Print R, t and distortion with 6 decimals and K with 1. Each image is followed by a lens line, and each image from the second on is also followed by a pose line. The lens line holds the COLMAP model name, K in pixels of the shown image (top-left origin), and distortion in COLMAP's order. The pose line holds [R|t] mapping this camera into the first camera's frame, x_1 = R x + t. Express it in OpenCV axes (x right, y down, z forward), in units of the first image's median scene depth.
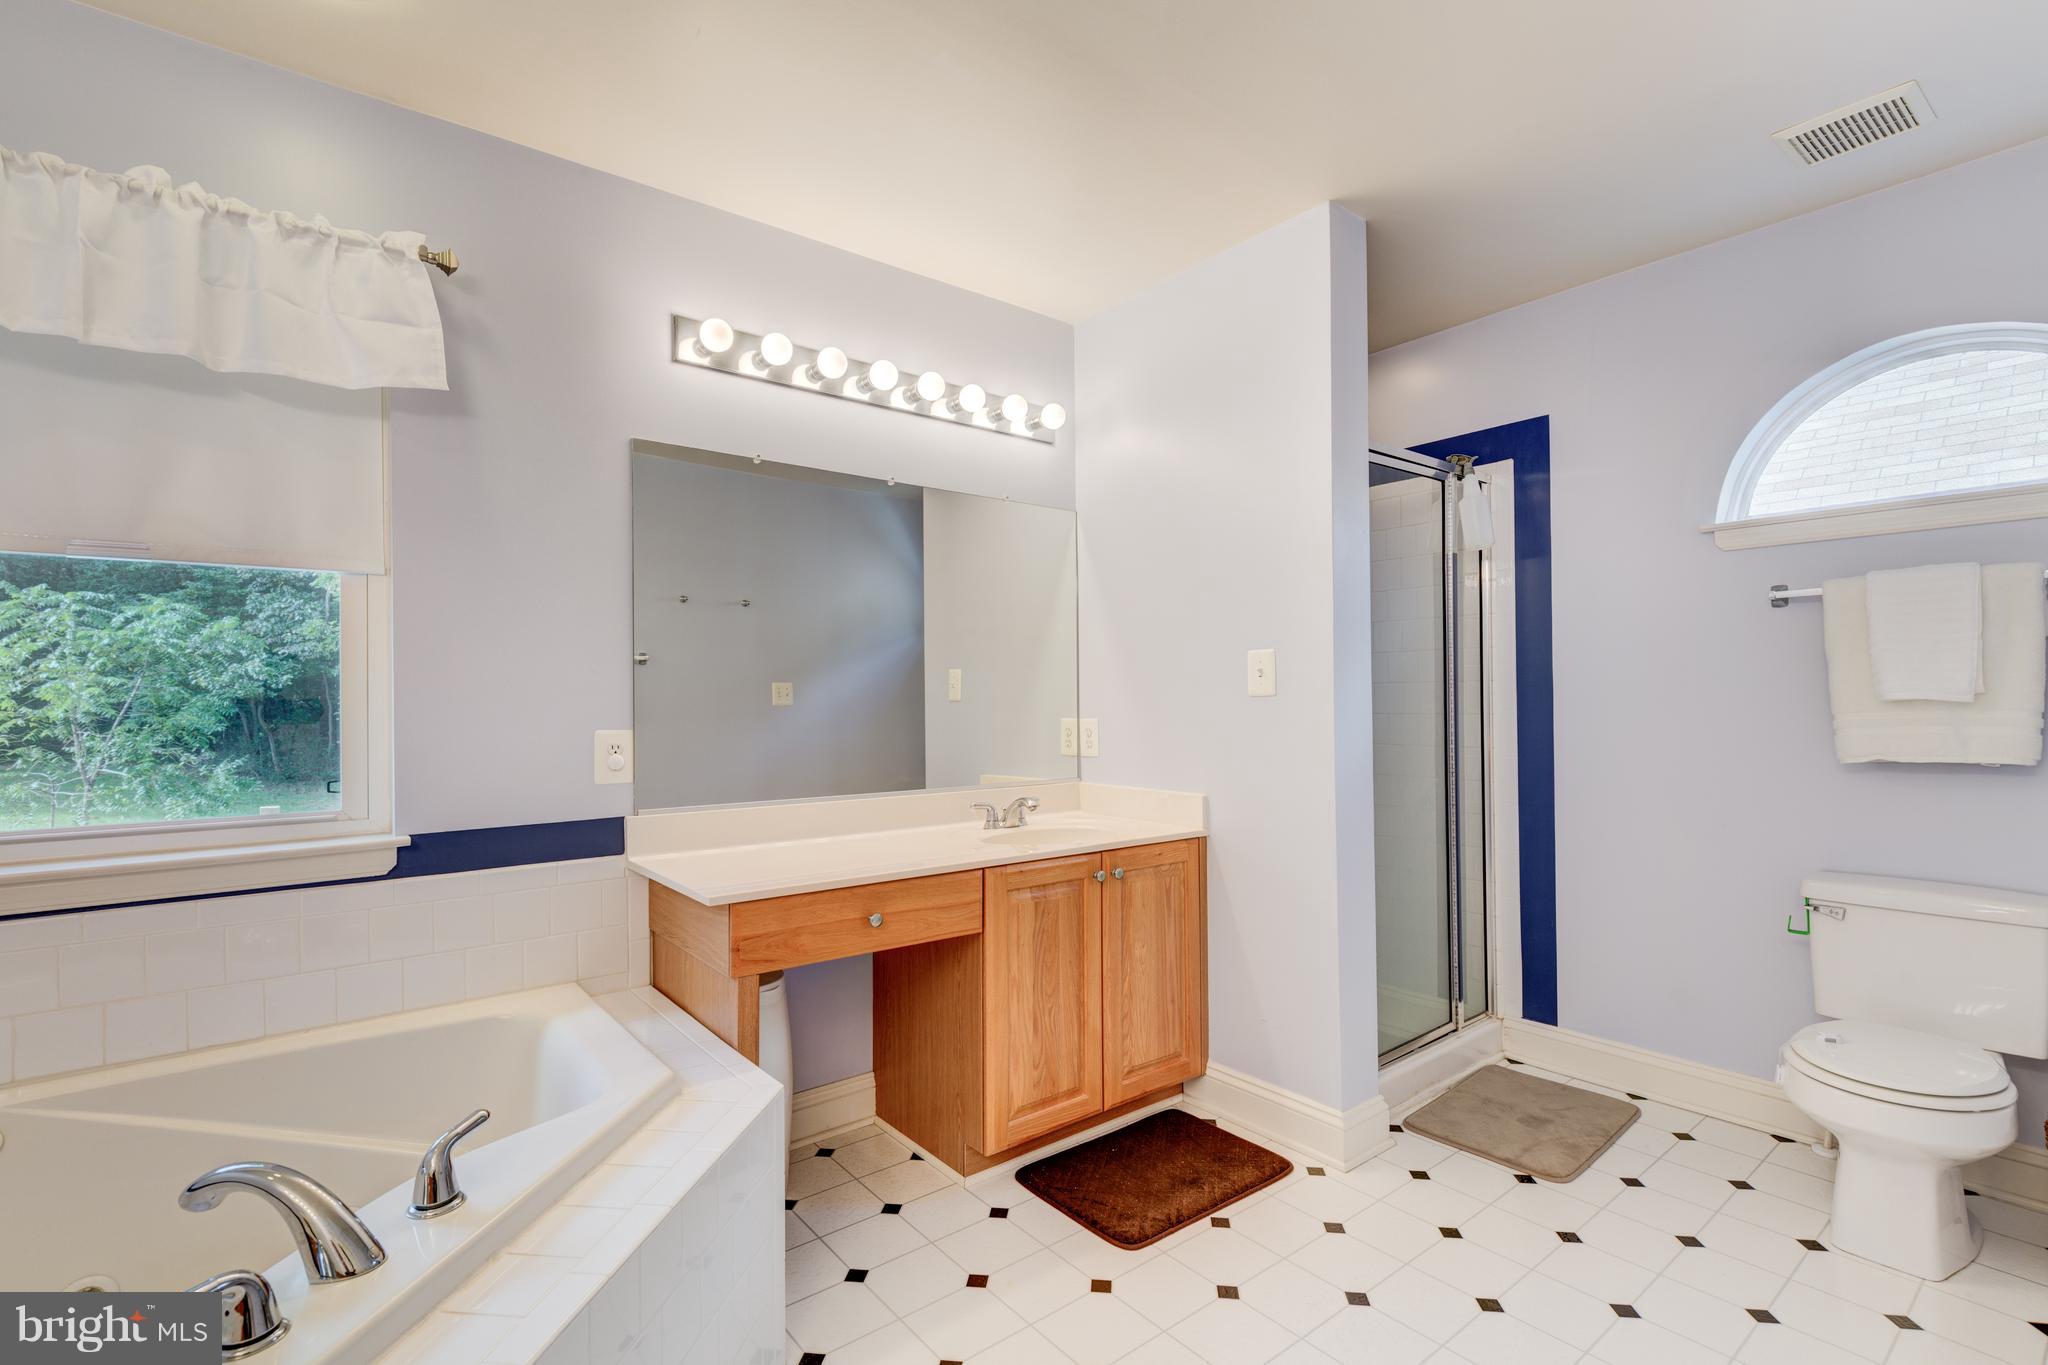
lens RADIAL K [[911.5, 0, 1023.0], [0, 911.5, 680.8], [0, 0, 1]] dist [0.029733, -0.020426]
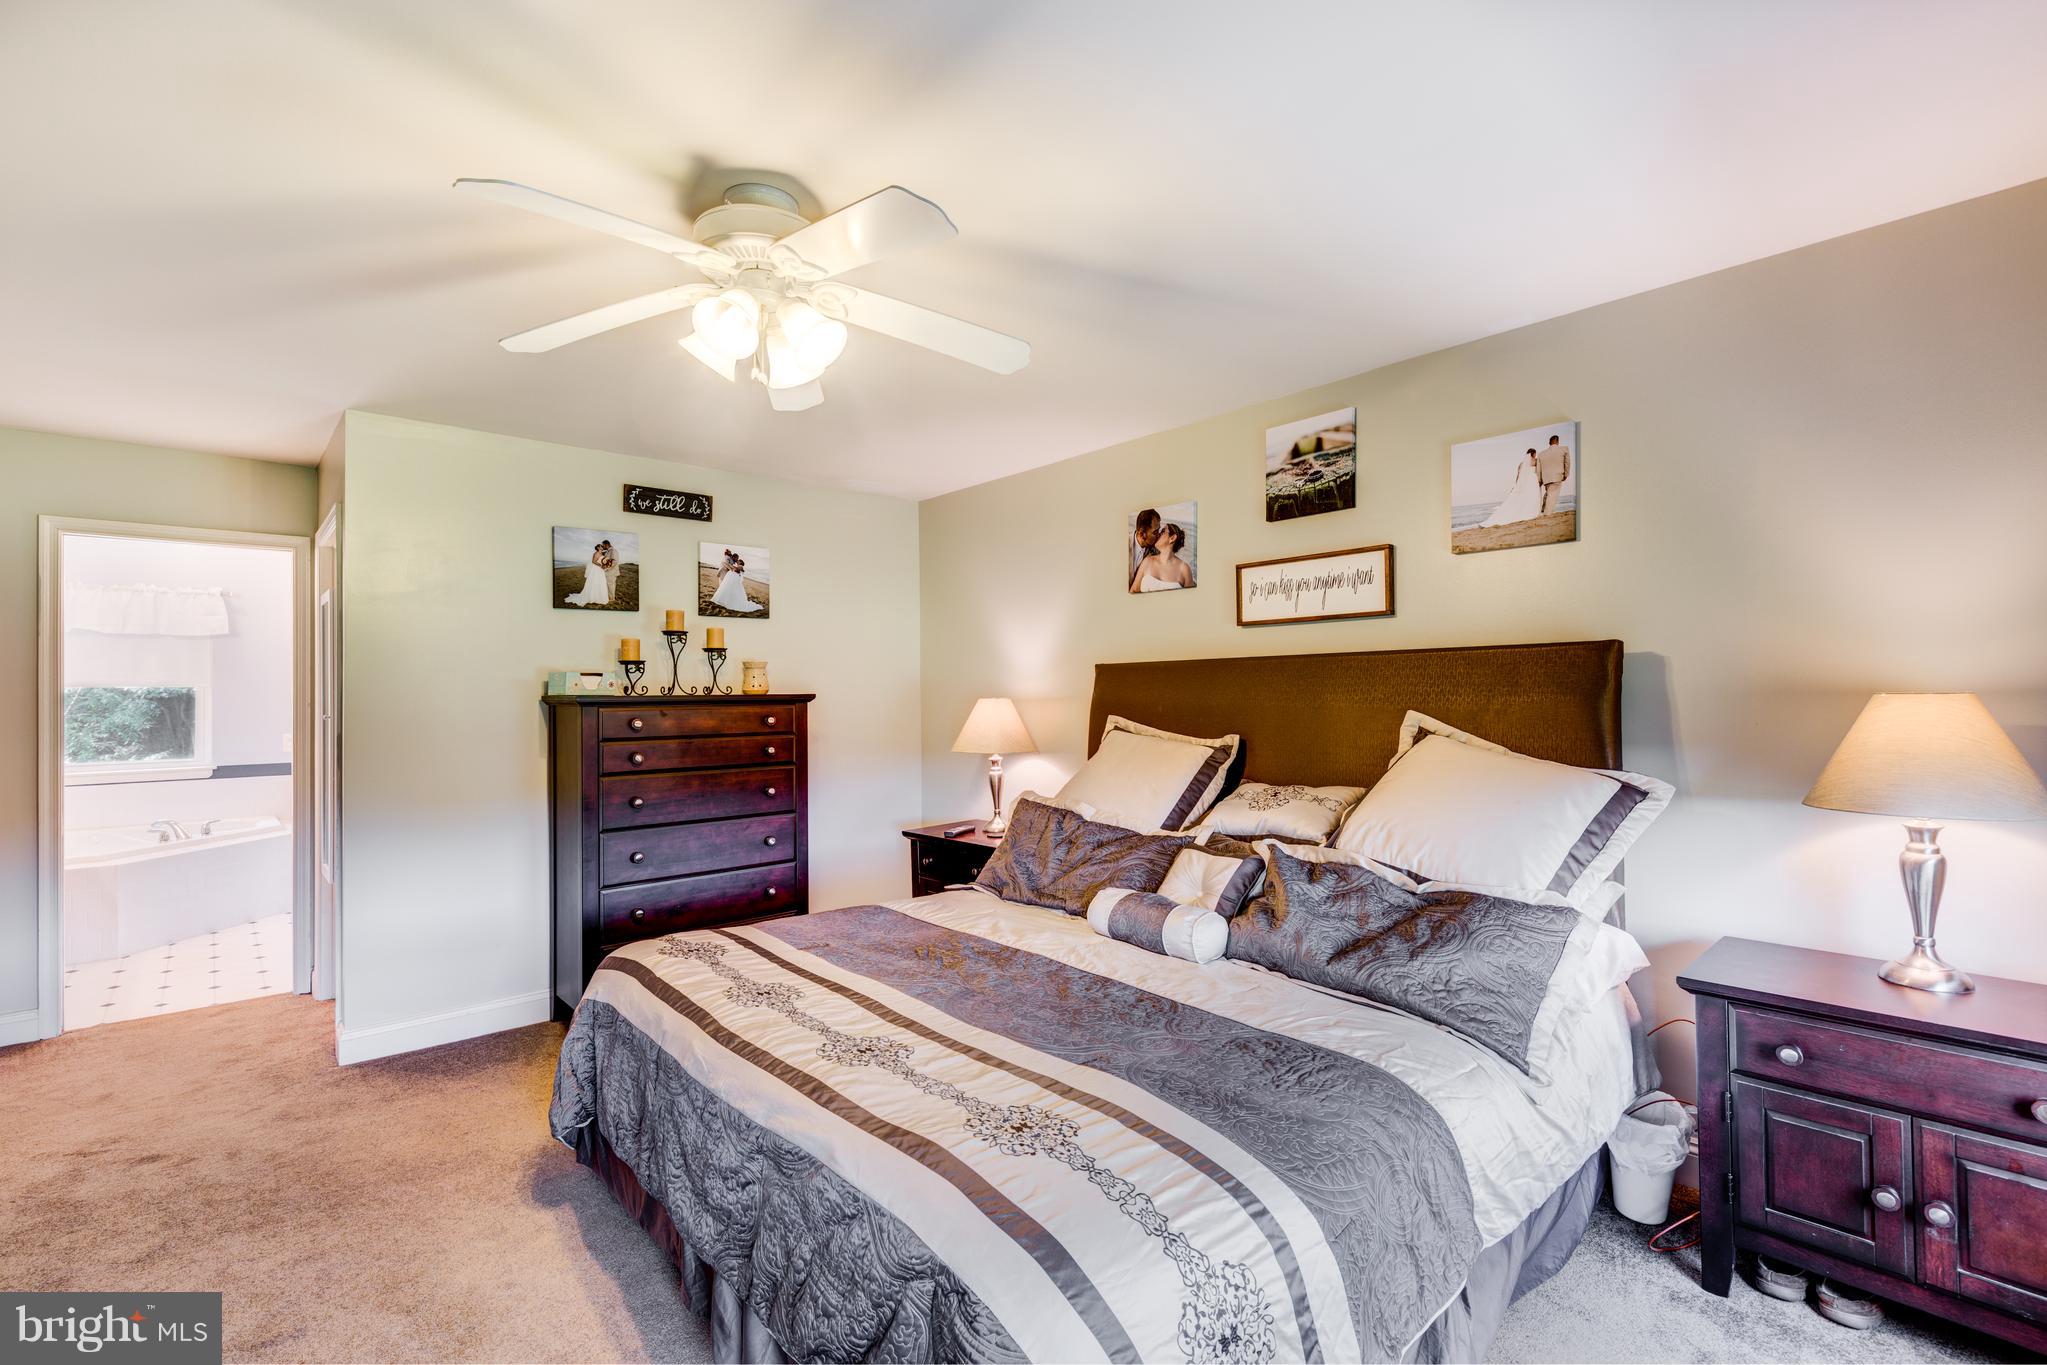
lens RADIAL K [[911.1, 0, 1022.5], [0, 911.1, 680.8], [0, 0, 1]] dist [0.029733, -0.020426]
pose [[0.998889, 0.000181, 0.047129, 2.092733], [-0.000607, 0.999959, 0.009028, -0.179684], [-0.047126, -0.009047, 0.998848, -2.475687]]
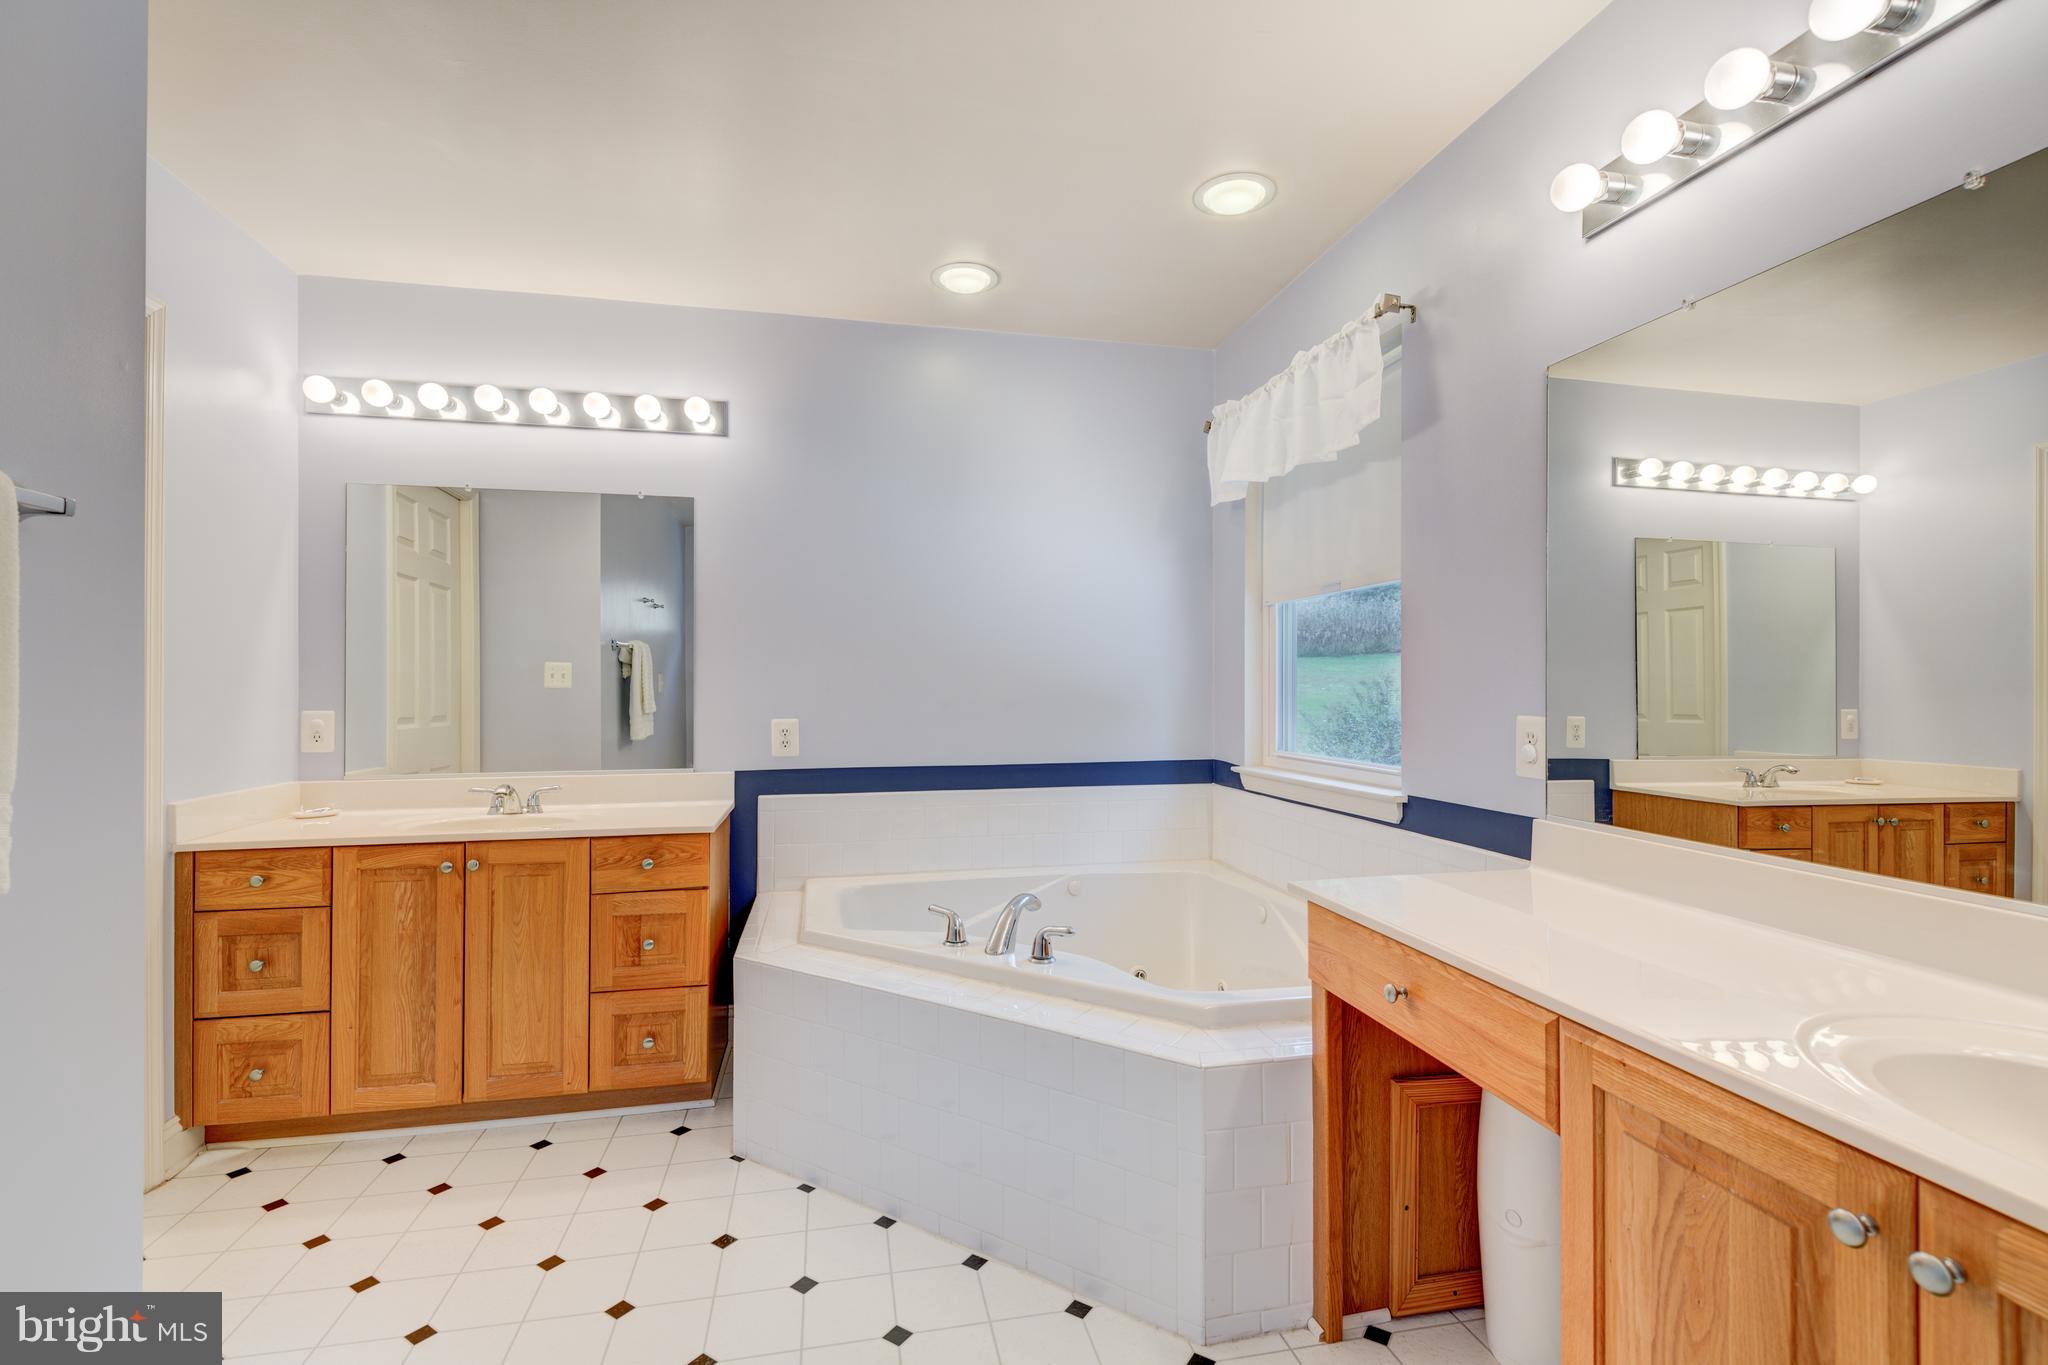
lens RADIAL K [[911.5, 0, 1023.0], [0, 911.5, 680.8], [0, 0, 1]] dist [0.029733, -0.020426]
pose [[-0.437325, 0.001432, -0.899302, 0.574113], [0.024214, 0.999655, -0.010183, 0.018712], [0.898977, -0.026228, -0.437209, 1.006216]]
